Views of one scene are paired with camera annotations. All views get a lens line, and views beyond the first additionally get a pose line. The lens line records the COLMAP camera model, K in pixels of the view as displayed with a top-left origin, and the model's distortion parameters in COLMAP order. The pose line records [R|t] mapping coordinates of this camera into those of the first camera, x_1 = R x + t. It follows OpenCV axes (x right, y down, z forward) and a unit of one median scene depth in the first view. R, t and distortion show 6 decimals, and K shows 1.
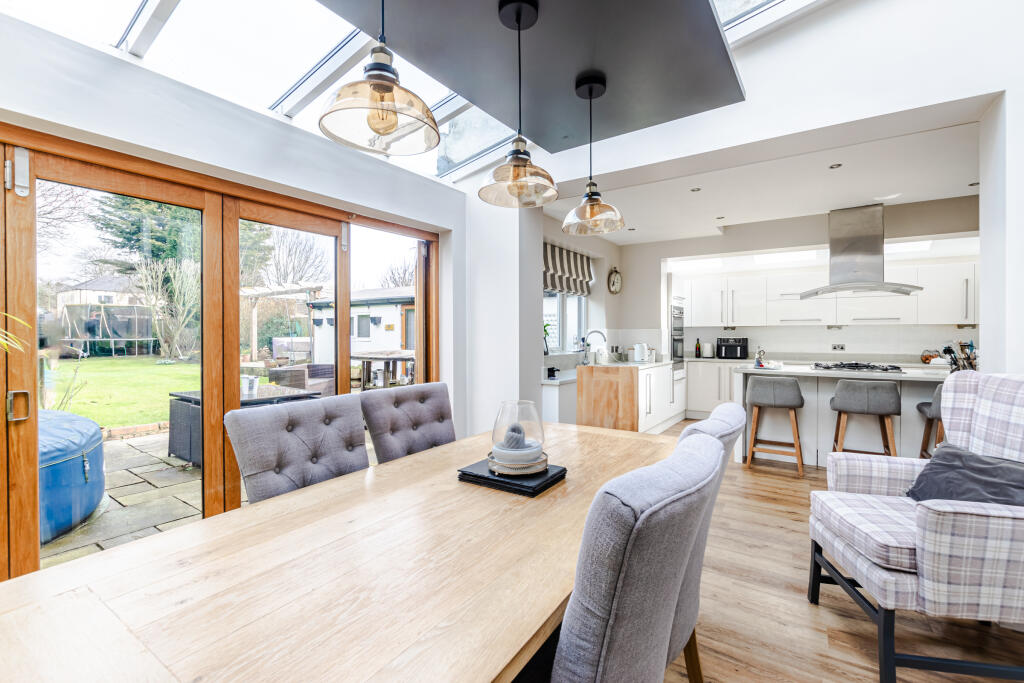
lens RADIAL K [[439.1, 0, 513.7], [0, 439.1, 336.3], [0, 0, 1]] dist [-0.002867, -0.000984]
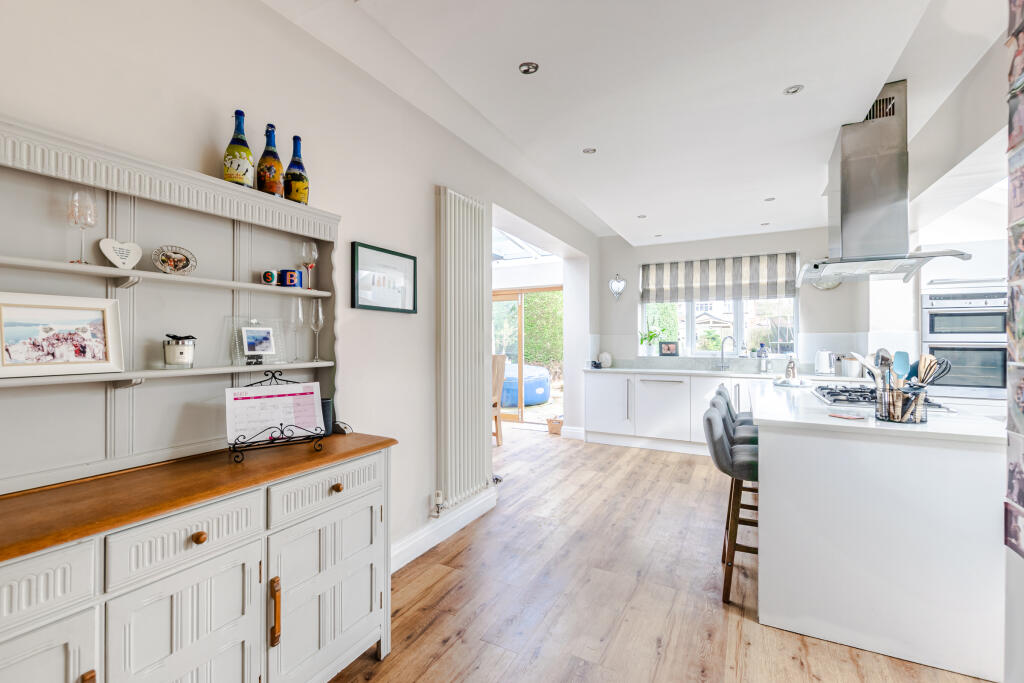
lens RADIAL K [[439.1, 0, 513.7], [0, 439.1, 336.3], [0, 0, 1]] dist [-0.002867, -0.000984]
pose [[0.103470, -0.006890, -0.994609, 0.967702], [-0.005629, 0.999956, -0.007513, -0.001563], [0.994617, 0.006376, 0.103427, 0.338999]]
